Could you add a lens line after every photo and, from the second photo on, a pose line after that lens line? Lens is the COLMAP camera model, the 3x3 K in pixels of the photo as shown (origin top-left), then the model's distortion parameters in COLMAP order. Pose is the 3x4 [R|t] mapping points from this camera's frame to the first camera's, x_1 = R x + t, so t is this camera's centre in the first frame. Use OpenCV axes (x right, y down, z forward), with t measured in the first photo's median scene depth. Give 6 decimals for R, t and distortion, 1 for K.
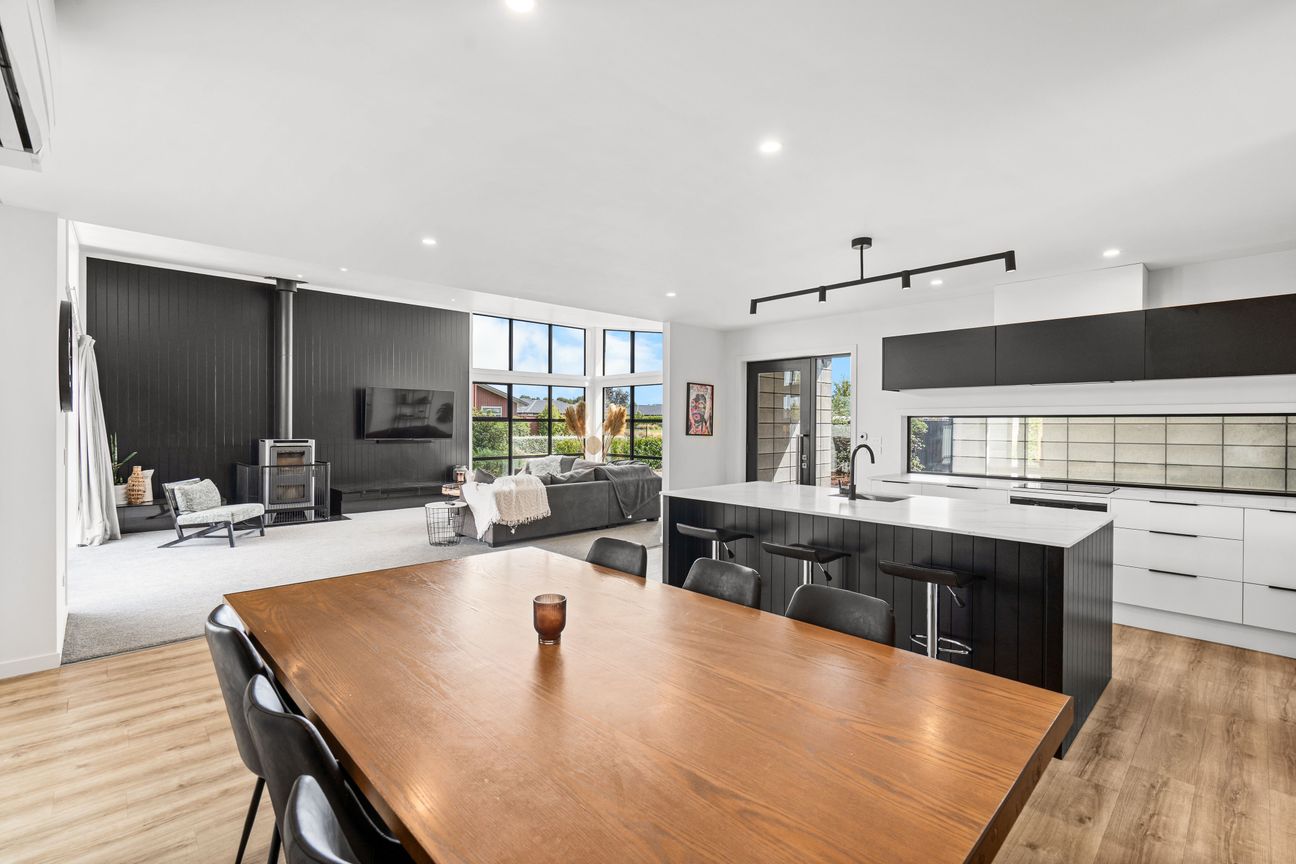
lens RADIAL K [[592.2, 0, 640.6], [0, 592.2, 438.8], [0, 0, 1]] dist [-0.000097, 0.000124]
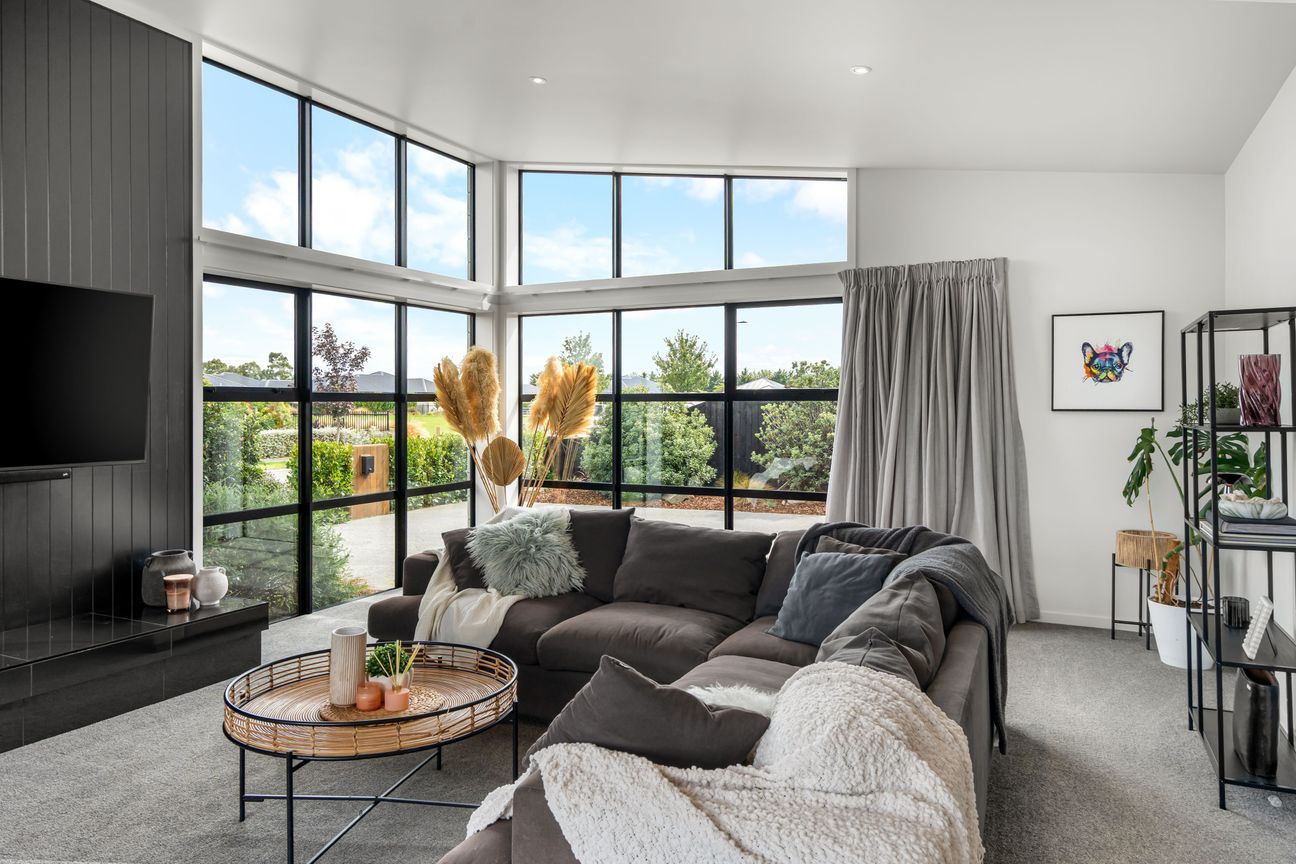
lens RADIAL K [[869.5, 0, 645.7], [0, 869.5, 406.4], [0, 0, 1]] dist [-0.002664, -0.001186]
pose [[0.928216, -0.008376, 0.371946, -0.318155], [0.017256, 0.999640, -0.020552, -0.017731], [-0.371640, 0.025495, 0.928027, 0.665280]]
